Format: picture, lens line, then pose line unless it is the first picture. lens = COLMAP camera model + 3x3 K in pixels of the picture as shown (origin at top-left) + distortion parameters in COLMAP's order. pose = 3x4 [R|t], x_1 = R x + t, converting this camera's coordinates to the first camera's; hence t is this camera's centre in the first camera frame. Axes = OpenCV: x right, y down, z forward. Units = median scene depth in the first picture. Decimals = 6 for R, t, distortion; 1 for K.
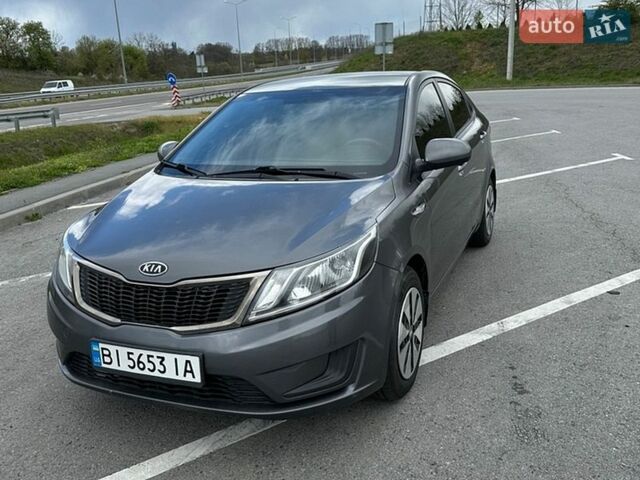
lens RADIAL K [[590.0, 0, 316.5], [0, 590.0, 242.8], [0, 0, 1]] dist [0.152370, -0.308378]
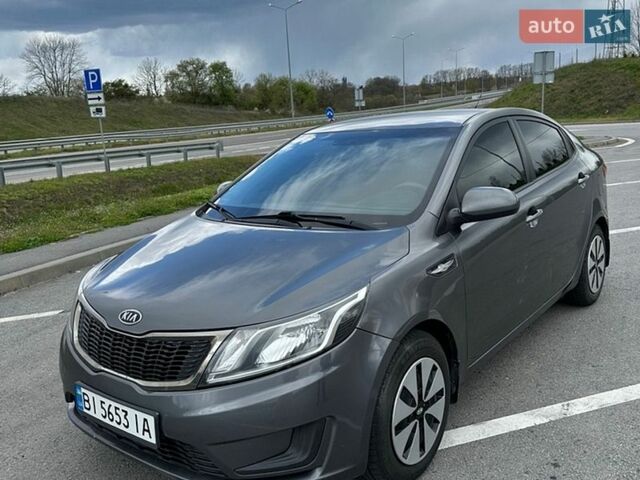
lens RADIAL K [[590.0, 0, 316.5], [0, 590.0, 242.8], [0, 0, 1]] dist [0.152370, -0.308378]
pose [[0.965189, 0.047169, -0.257266, 0.245692], [-0.059886, 0.997329, -0.041817, -0.050972], [0.254606, 0.055767, 0.965436, 0.116740]]
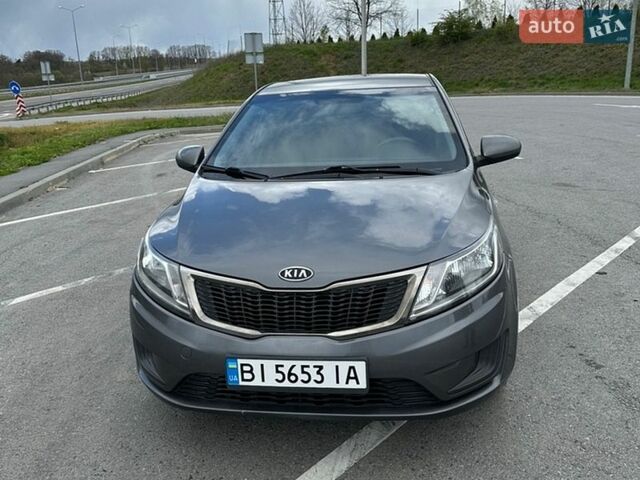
lens RADIAL K [[588.4, 0, 320.0], [0, 588.4, 240.0], [0, 0, 1]] dist [0.152722, -0.323302]
pose [[0.968838, -0.058104, 0.240784, -0.424163], [0.062886, 0.997946, -0.012217, 0.003431], [-0.239580, 0.026978, 0.970502, 0.076535]]
